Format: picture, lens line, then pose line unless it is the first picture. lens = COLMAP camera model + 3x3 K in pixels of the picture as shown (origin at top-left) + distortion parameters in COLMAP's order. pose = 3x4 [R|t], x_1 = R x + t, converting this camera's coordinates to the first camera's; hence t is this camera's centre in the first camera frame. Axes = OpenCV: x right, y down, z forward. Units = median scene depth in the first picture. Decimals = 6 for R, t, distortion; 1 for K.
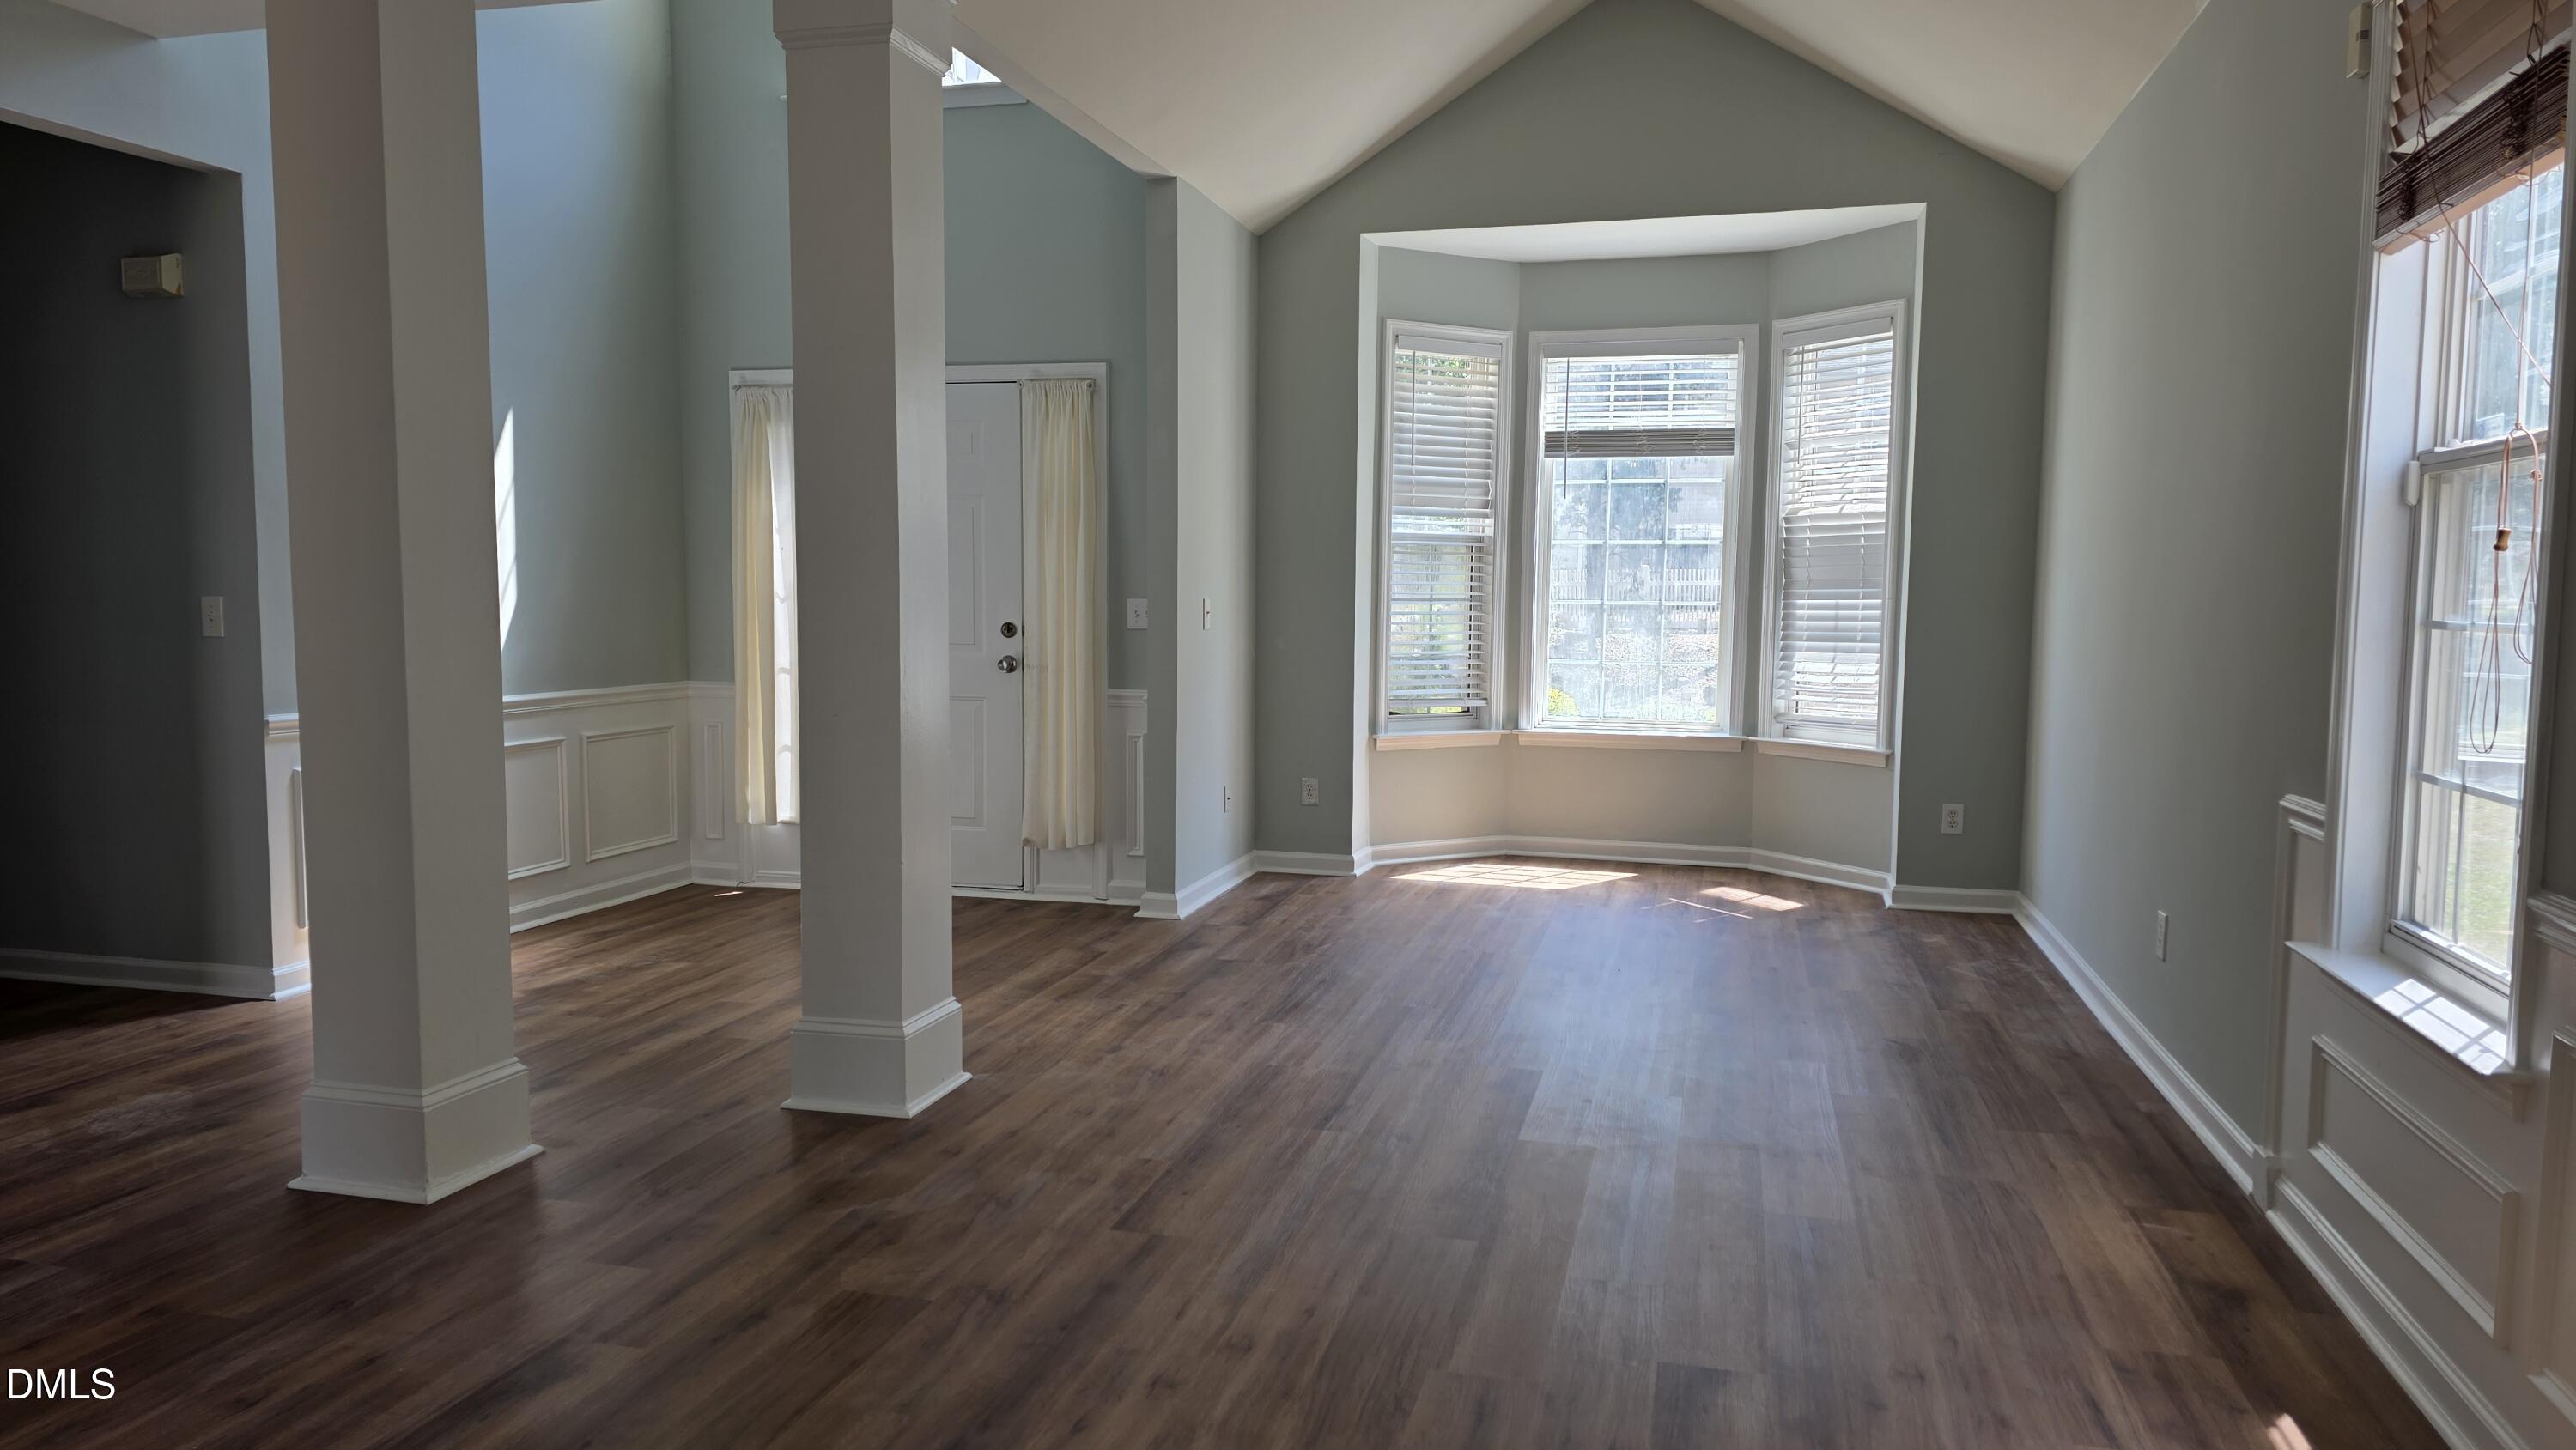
lens RADIAL K [[1724.0, 0, 1275.9], [0, 1724.0, 709.1], [0, 0, 1]] dist [0.098489, -0.110209]
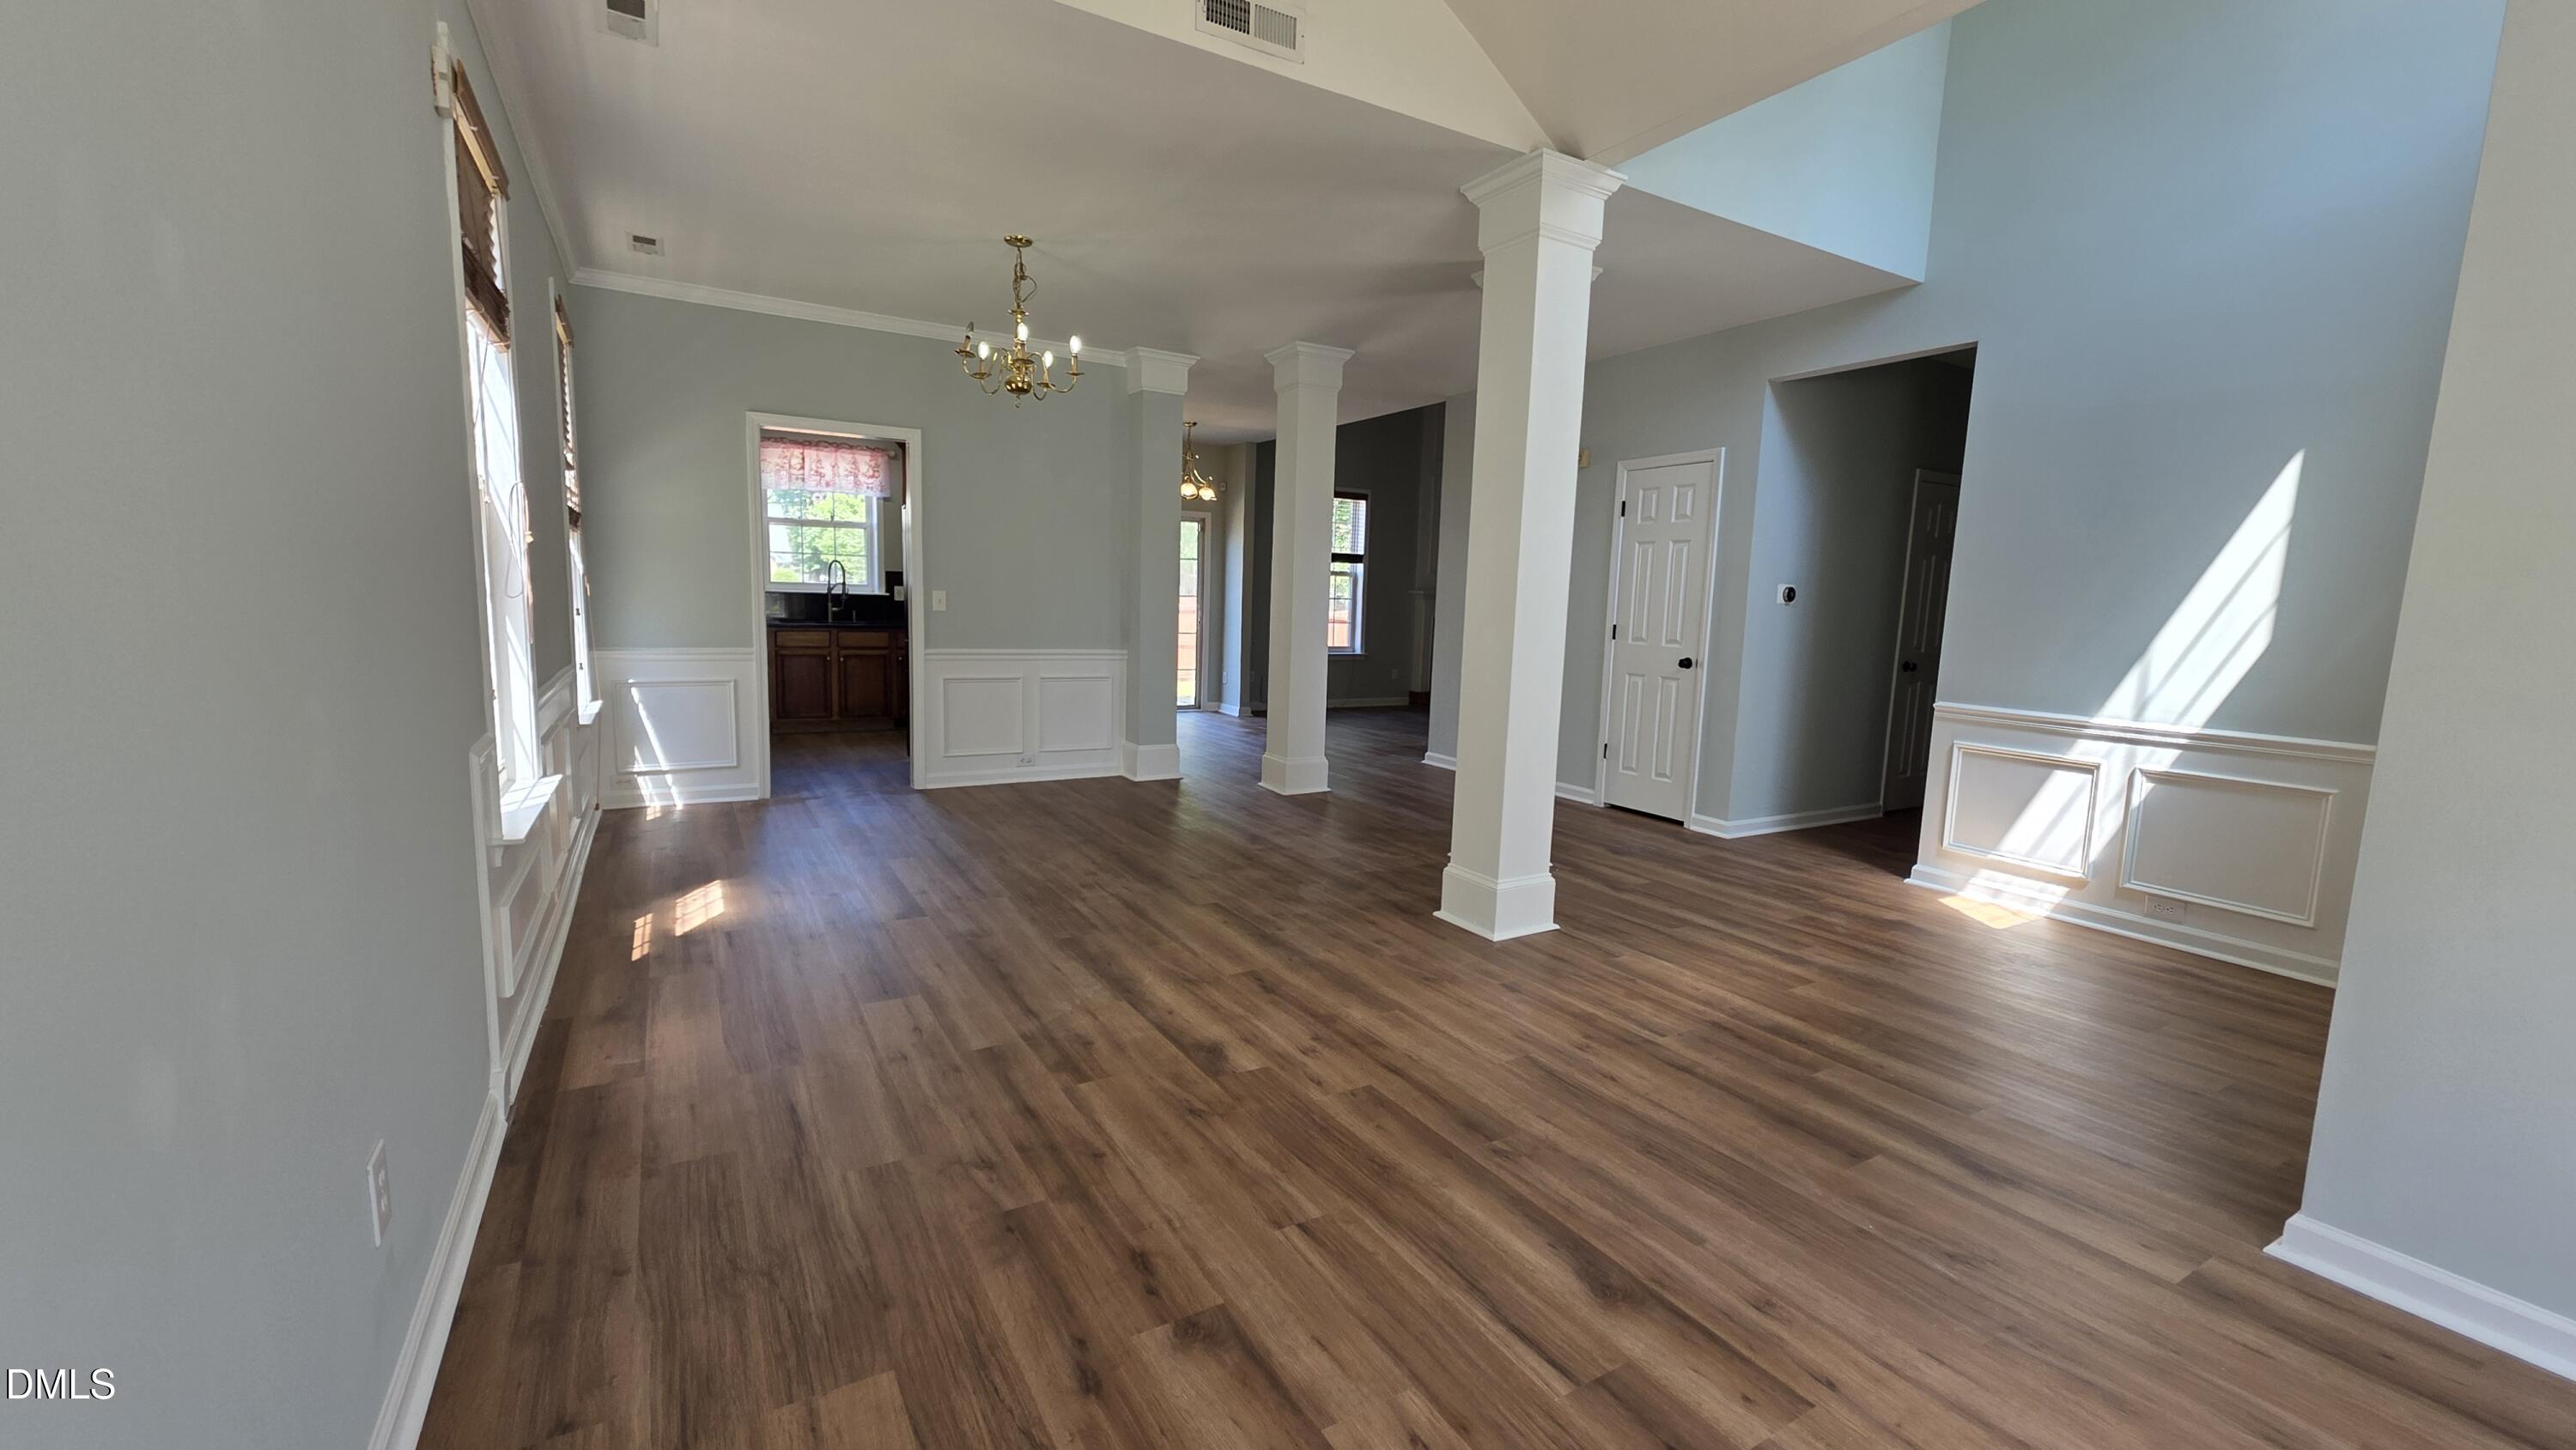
lens RADIAL K [[1025.5, 0, 1278.3], [0, 1025.5, 725.5], [0, 0, 1]] dist [-0.000271, -0.000087]
pose [[-0.703478, 0.062693, -0.707946, 0.572101], [-0.086480, 0.981149, 0.172821, -0.098919], [0.705436, 0.182800, -0.684795, 1.512738]]
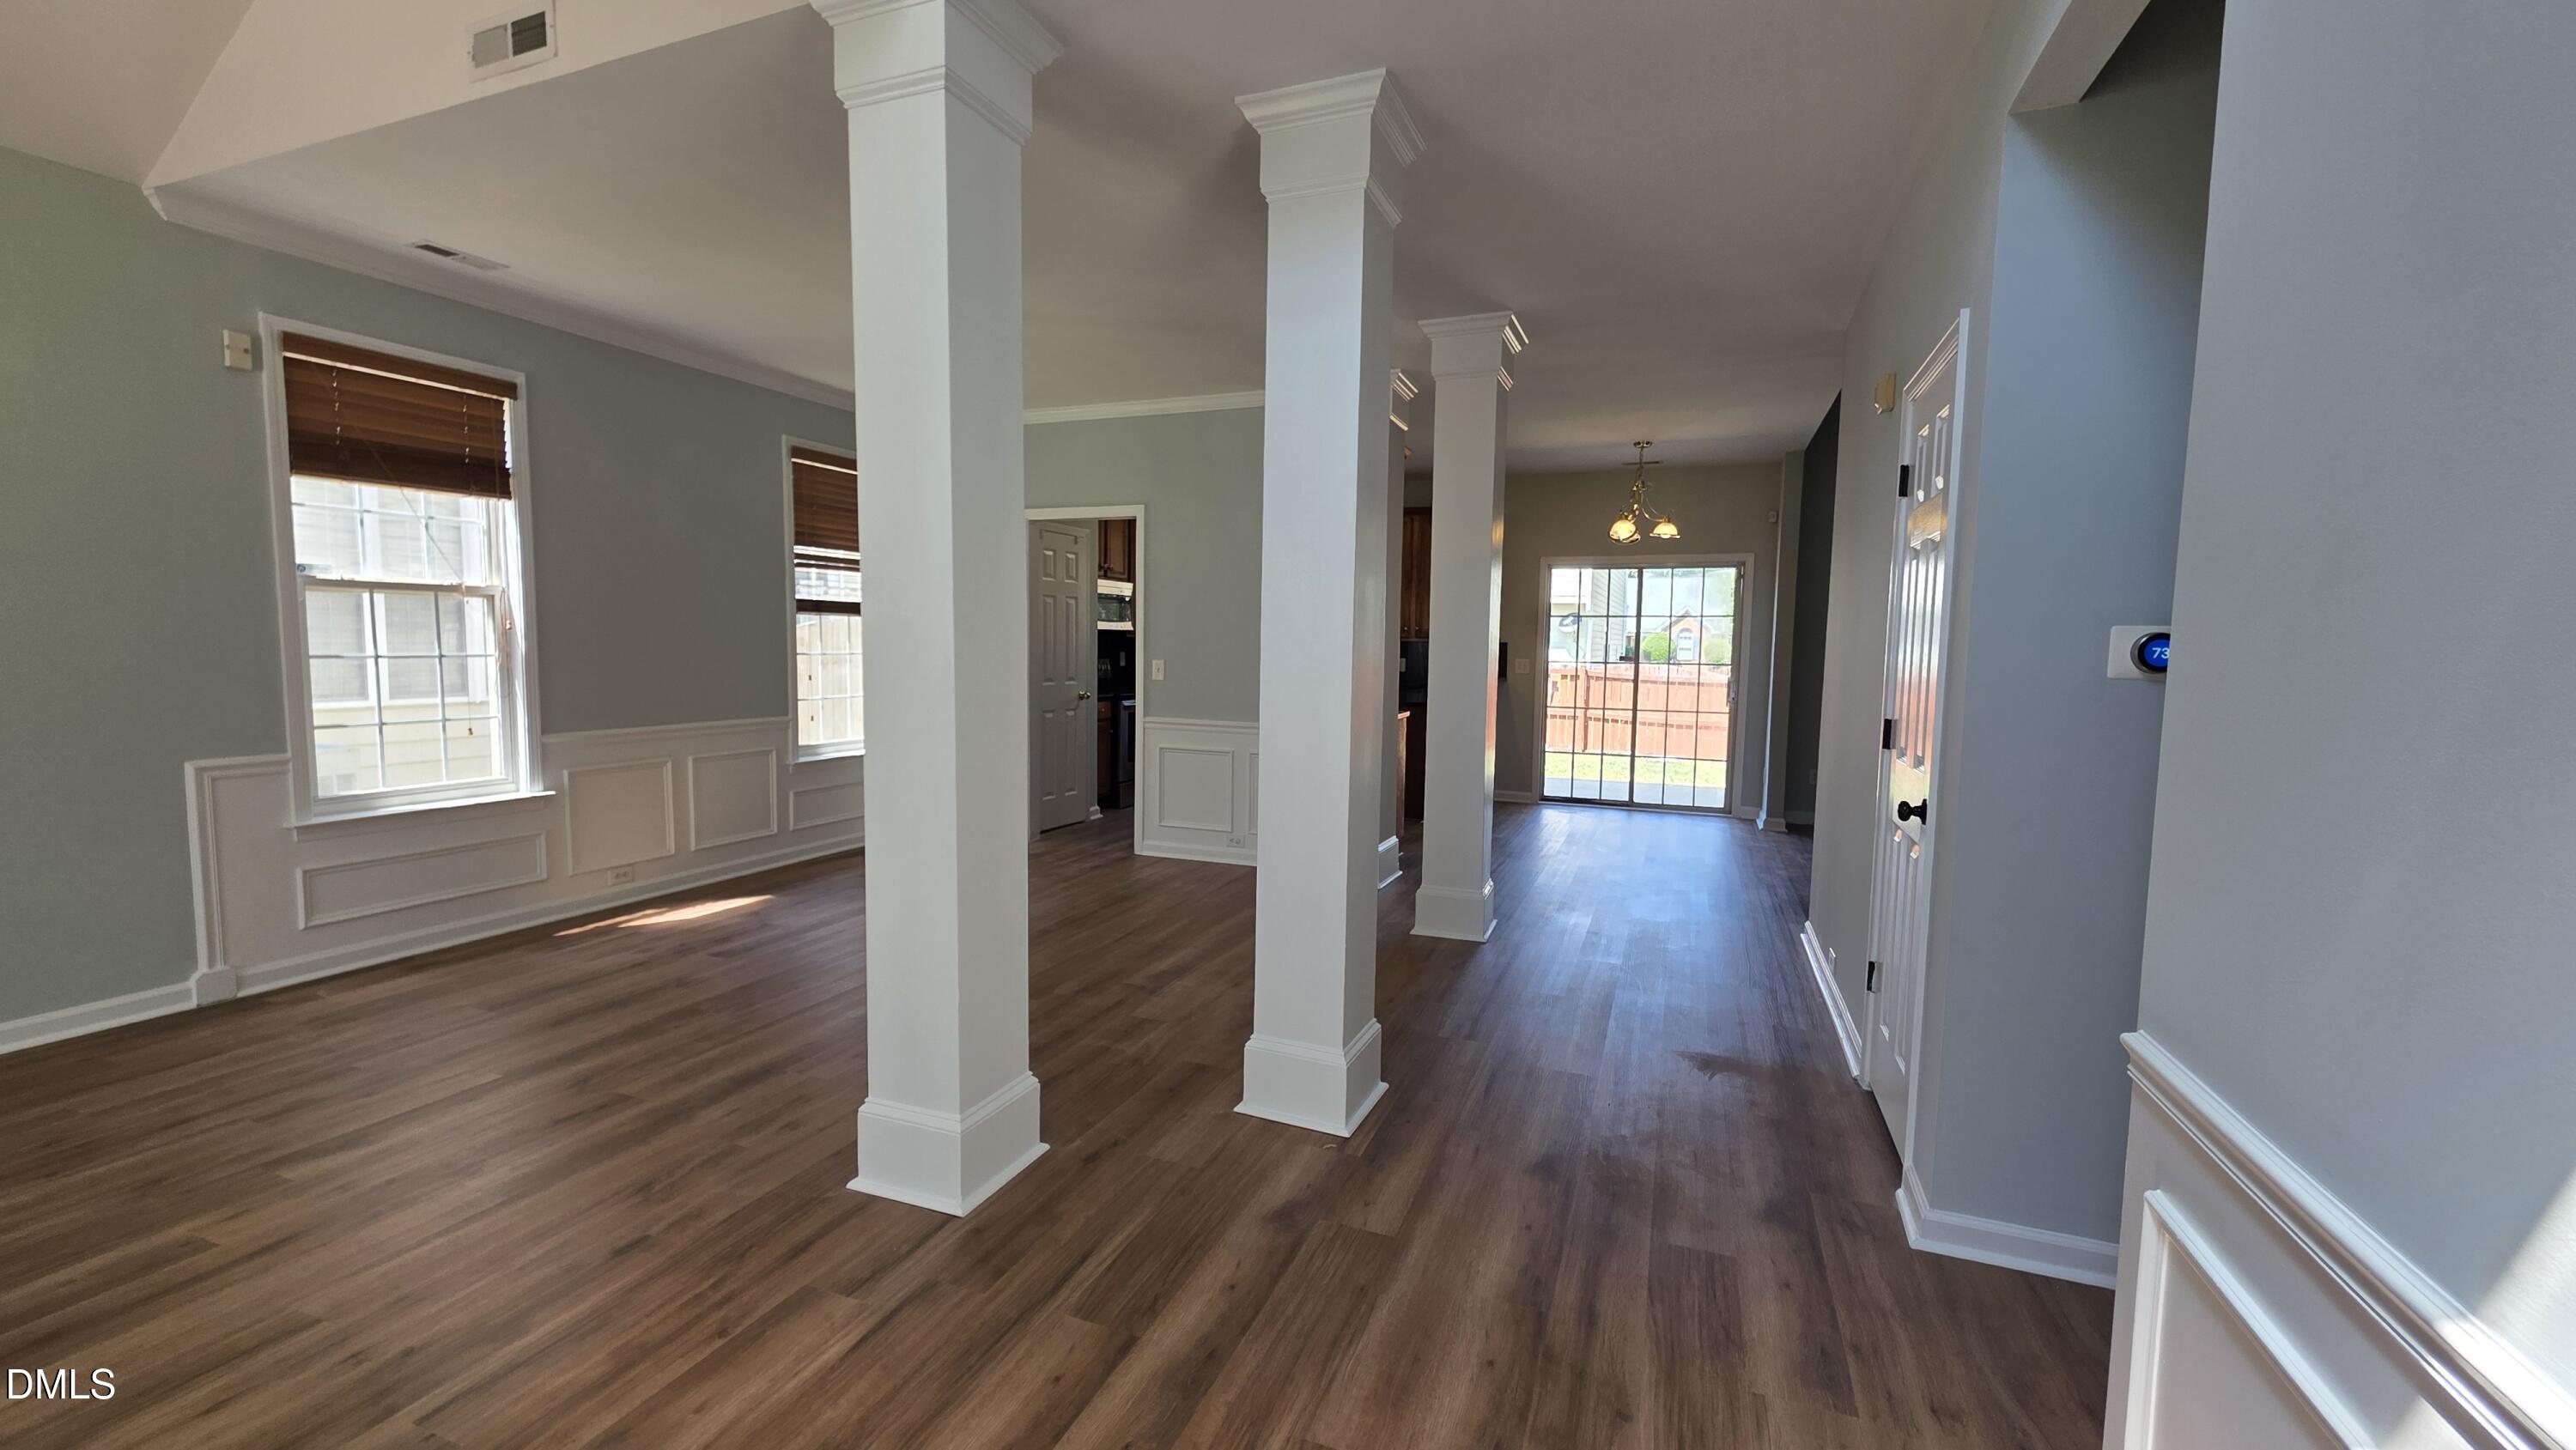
lens RADIAL K [[1025.5, 0, 1278.3], [0, 1025.5, 725.5], [0, 0, 1]] dist [-0.000271, -0.000087]
pose [[-0.993072, -0.030948, 0.113363, -0.489888], [-0.013192, 0.987959, 0.154153, -0.129379], [-0.116769, 0.151590, -0.981522, 1.572835]]
